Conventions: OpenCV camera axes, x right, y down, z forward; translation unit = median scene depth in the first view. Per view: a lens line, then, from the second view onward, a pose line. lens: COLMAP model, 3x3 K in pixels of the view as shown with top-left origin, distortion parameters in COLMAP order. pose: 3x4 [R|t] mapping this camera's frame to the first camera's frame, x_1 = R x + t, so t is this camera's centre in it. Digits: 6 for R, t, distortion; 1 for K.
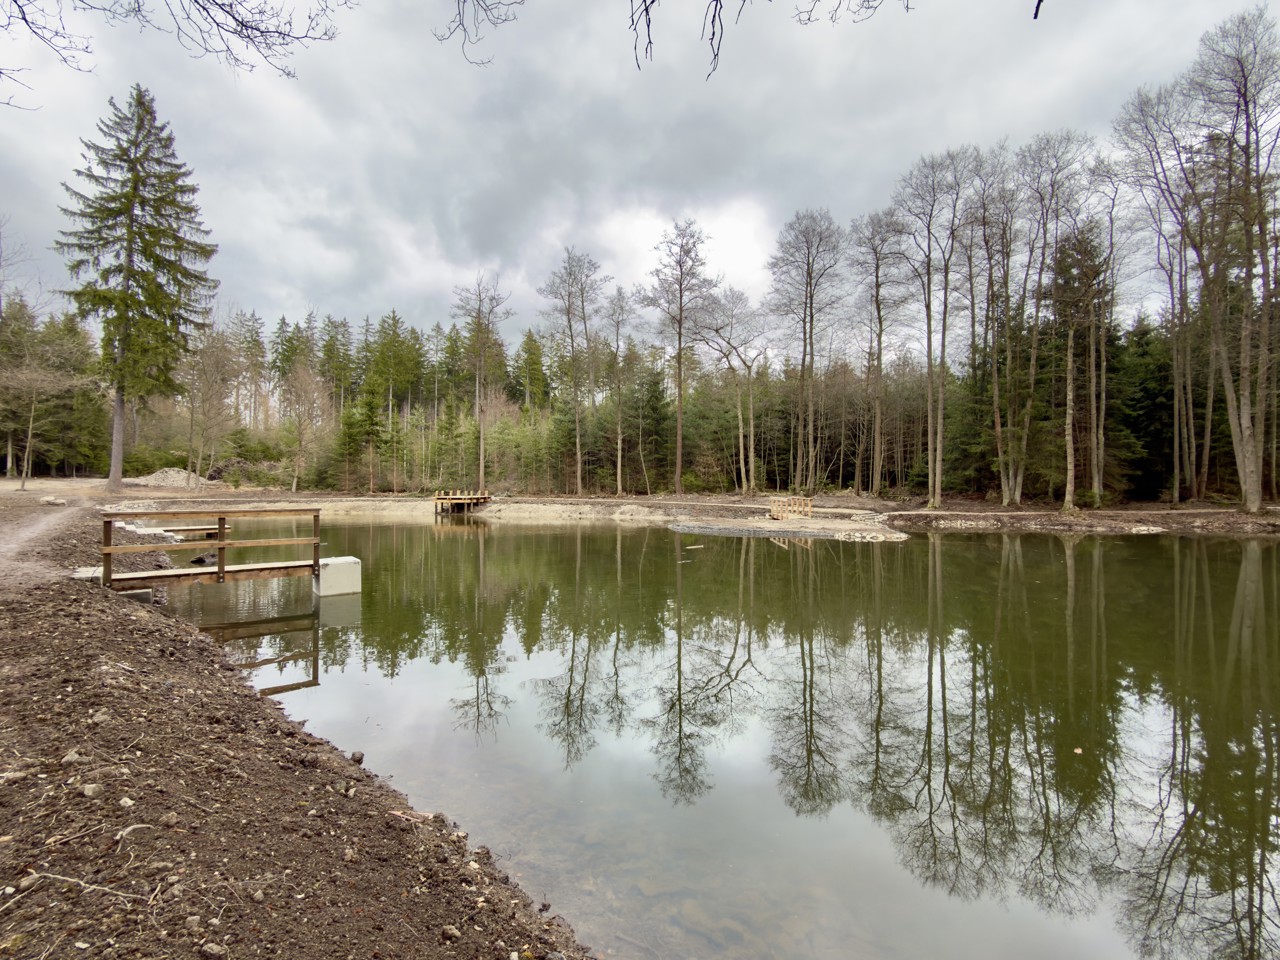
lens RADIAL K [[597.7, 0, 638.8], [0, 597.7, 481.2], [0, 0, 1]] dist [-0.000537, 0.000005]
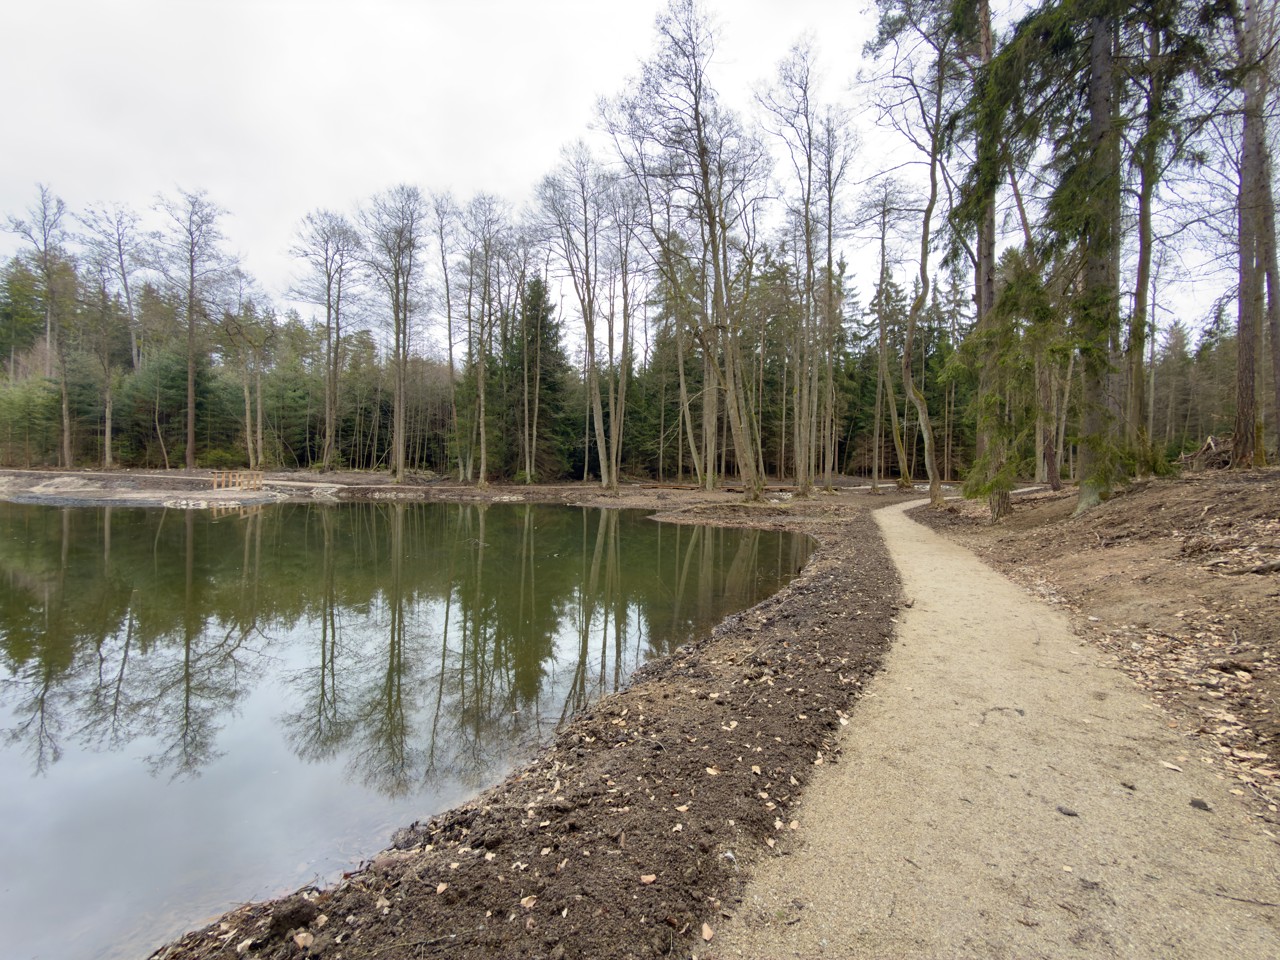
lens RADIAL K [[509.9, 0, 639.2], [0, 509.9, 479.3], [0, 0, 1]] dist [0.001400, 0.000504]
pose [[0.871370, 0.013325, 0.490445, 0.317877], [-0.026492, 0.999451, 0.019914, 0.004029], [-0.489910, -0.030345, 0.871245, -0.098584]]
